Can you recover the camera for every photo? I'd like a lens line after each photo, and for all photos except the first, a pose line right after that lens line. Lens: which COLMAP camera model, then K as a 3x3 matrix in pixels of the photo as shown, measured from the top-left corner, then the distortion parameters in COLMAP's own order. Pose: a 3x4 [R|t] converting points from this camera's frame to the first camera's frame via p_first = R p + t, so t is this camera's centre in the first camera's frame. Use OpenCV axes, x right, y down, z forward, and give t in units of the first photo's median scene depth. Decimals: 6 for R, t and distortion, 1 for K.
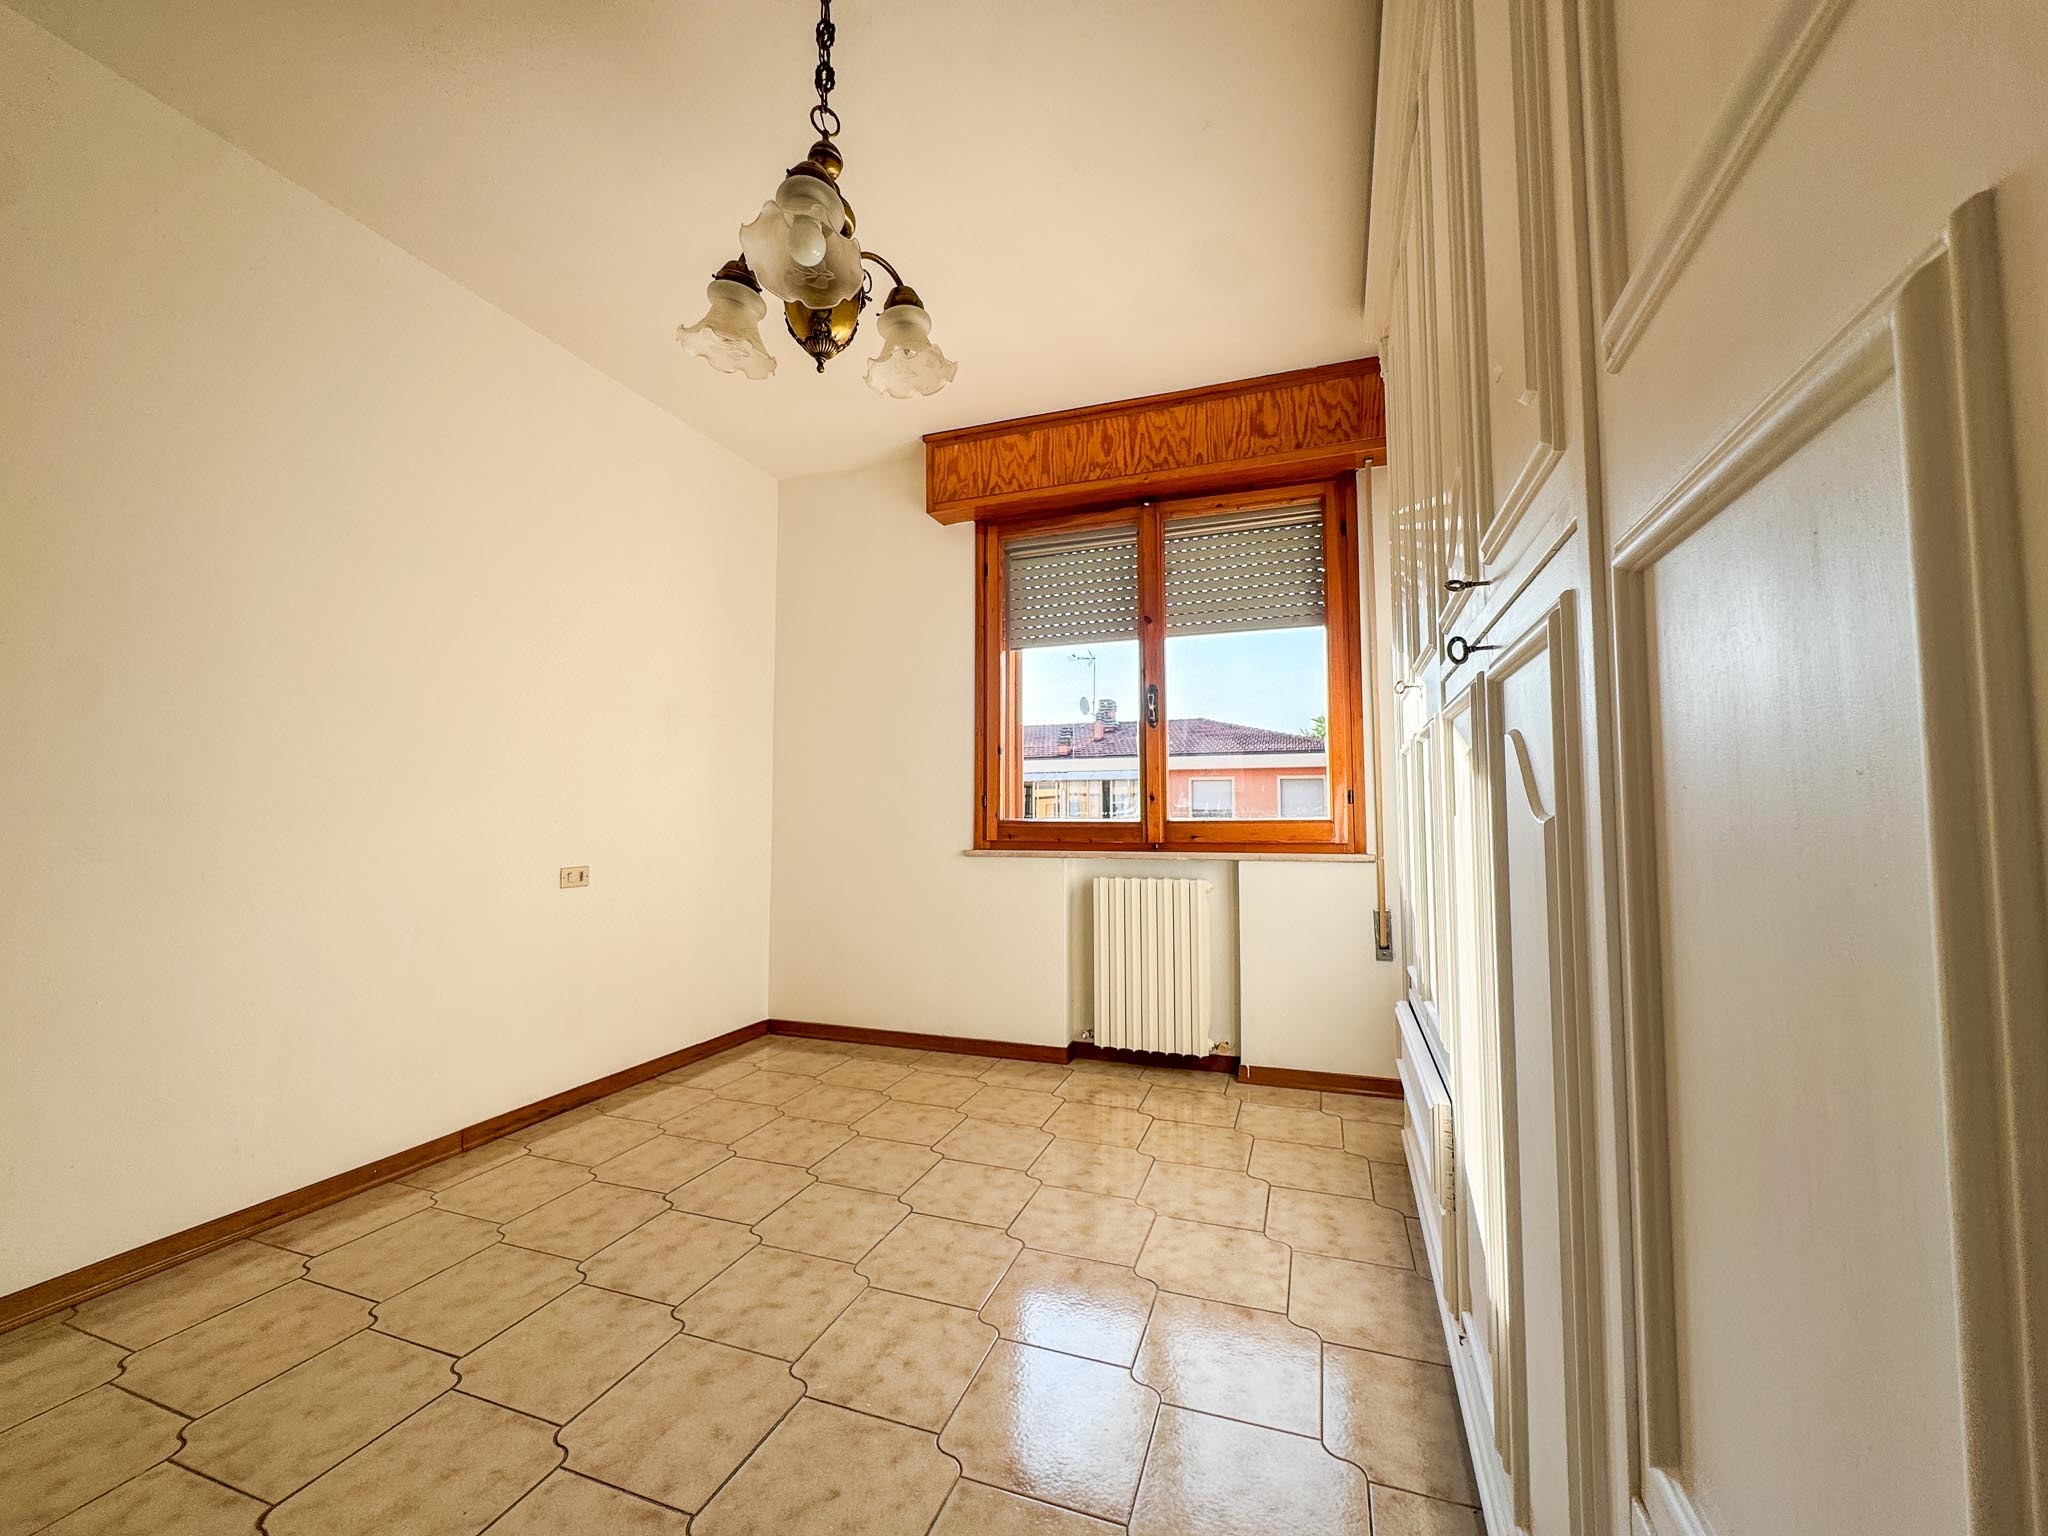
lens RADIAL K [[821.6, 0, 1023.4], [0, 821.6, 768.5], [0, 0, 1]] dist [-0.005093, 0.000757]
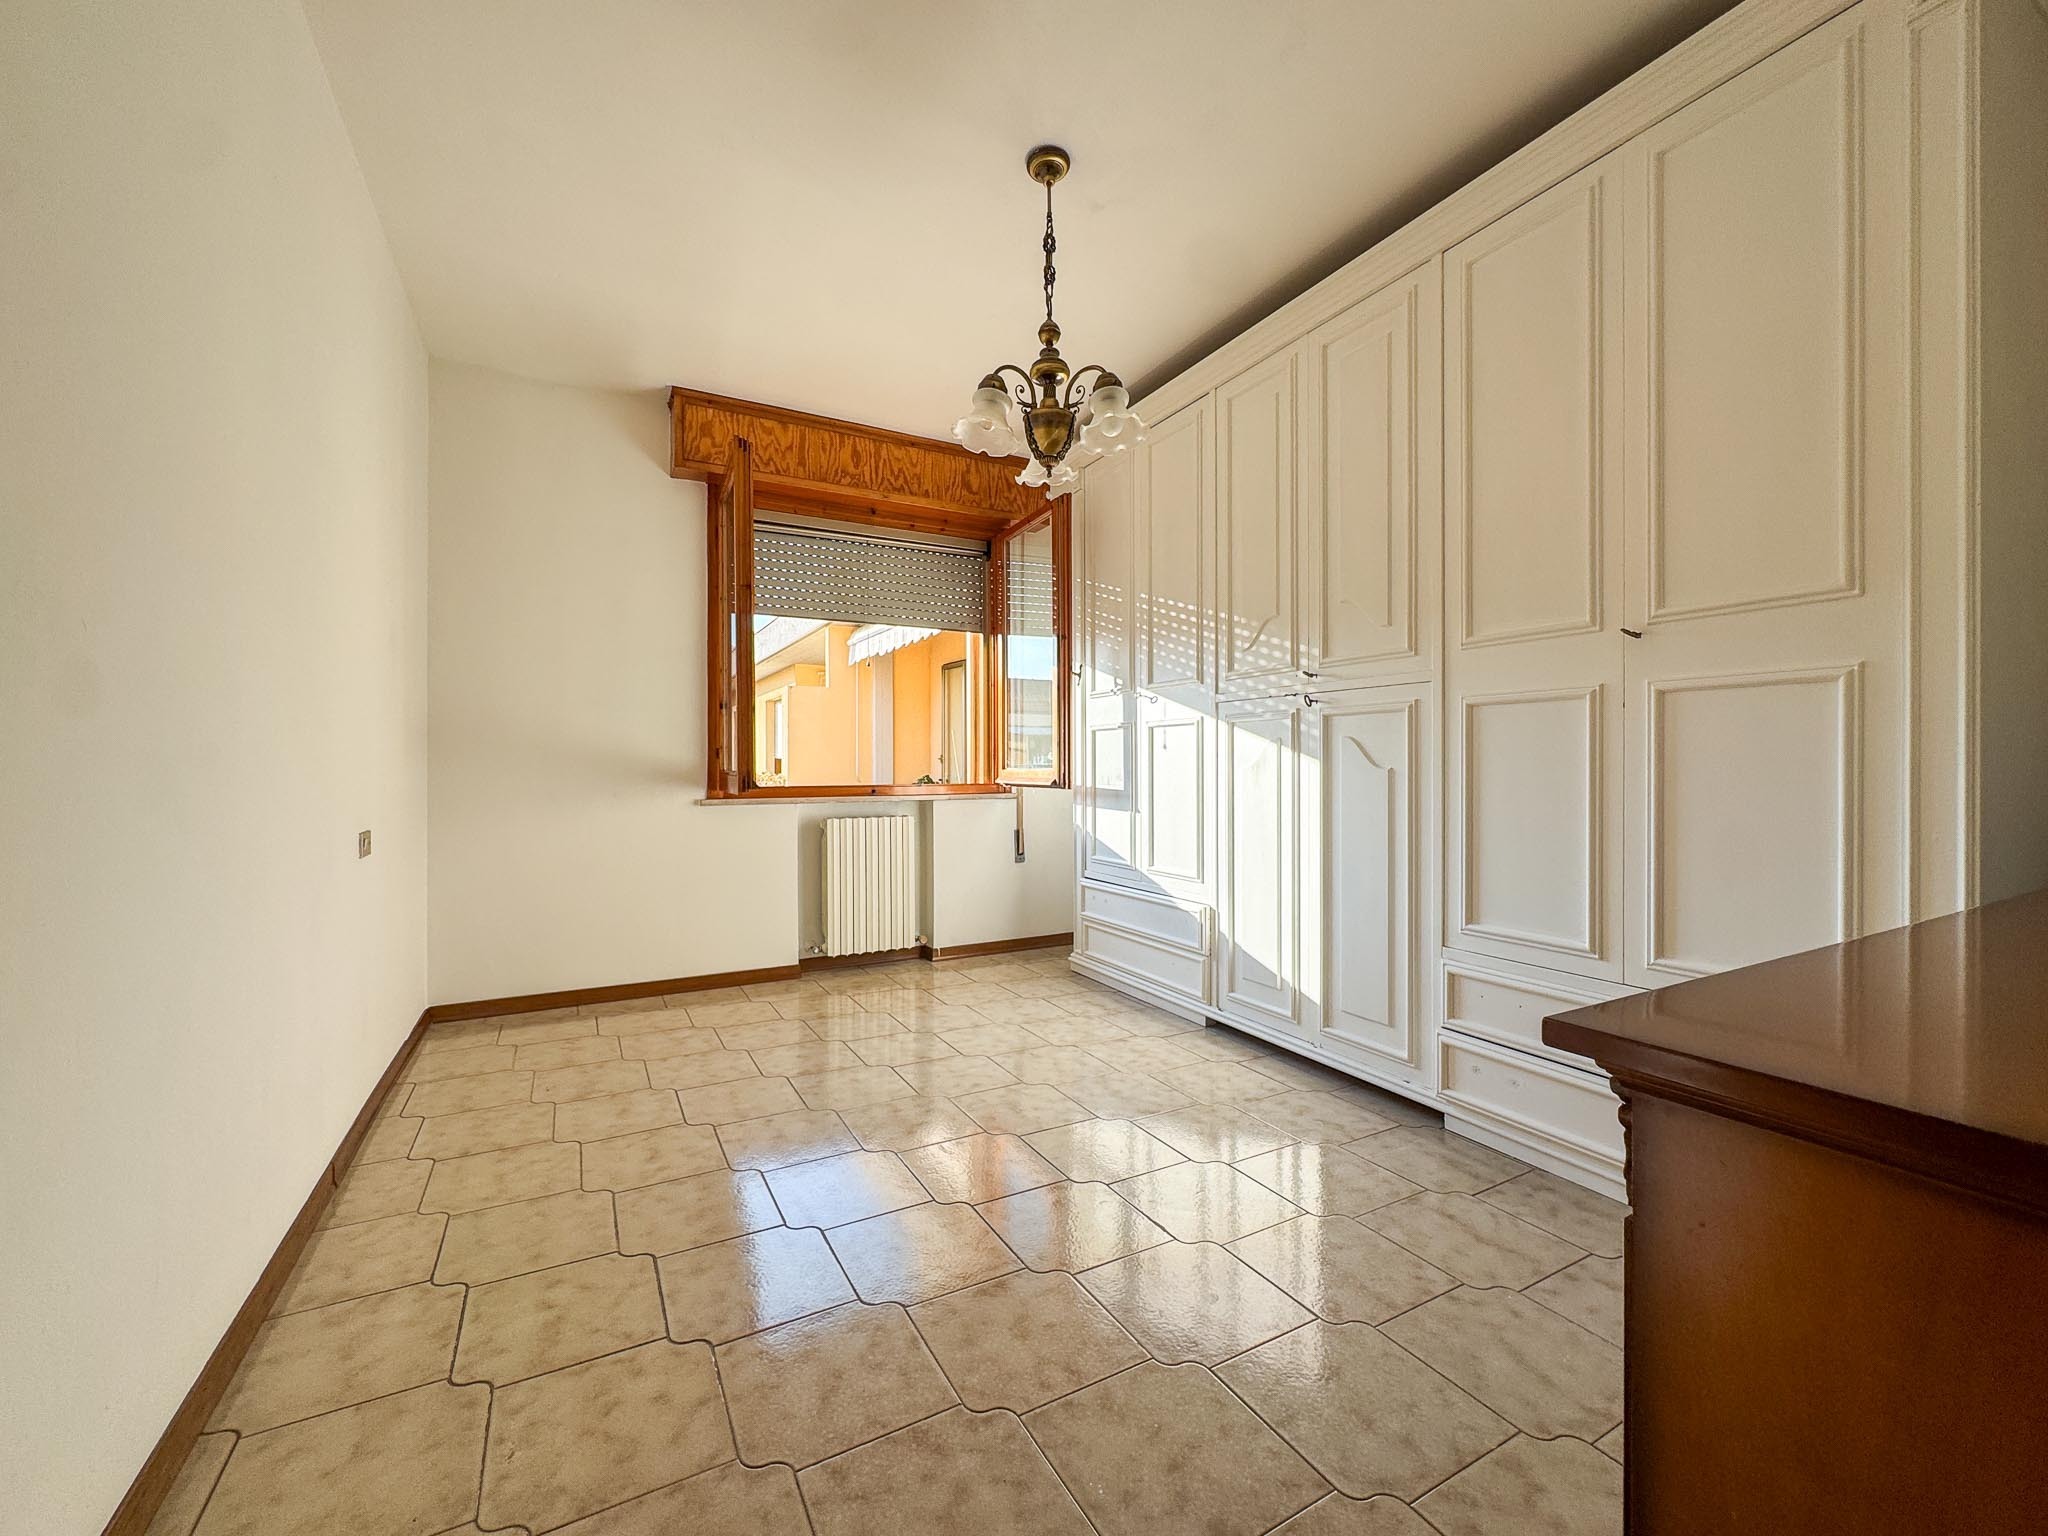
lens RADIAL K [[821.6, 0, 1026.2], [0, 821.6, 764.8], [0, 0, 1]] dist [-0.005093, 0.000757]
pose [[0.662668, 0.002149, 0.748910, -0.676376], [-0.043519, 0.998417, 0.035642, -0.001423], [-0.747648, -0.056211, 0.661712, -0.005858]]
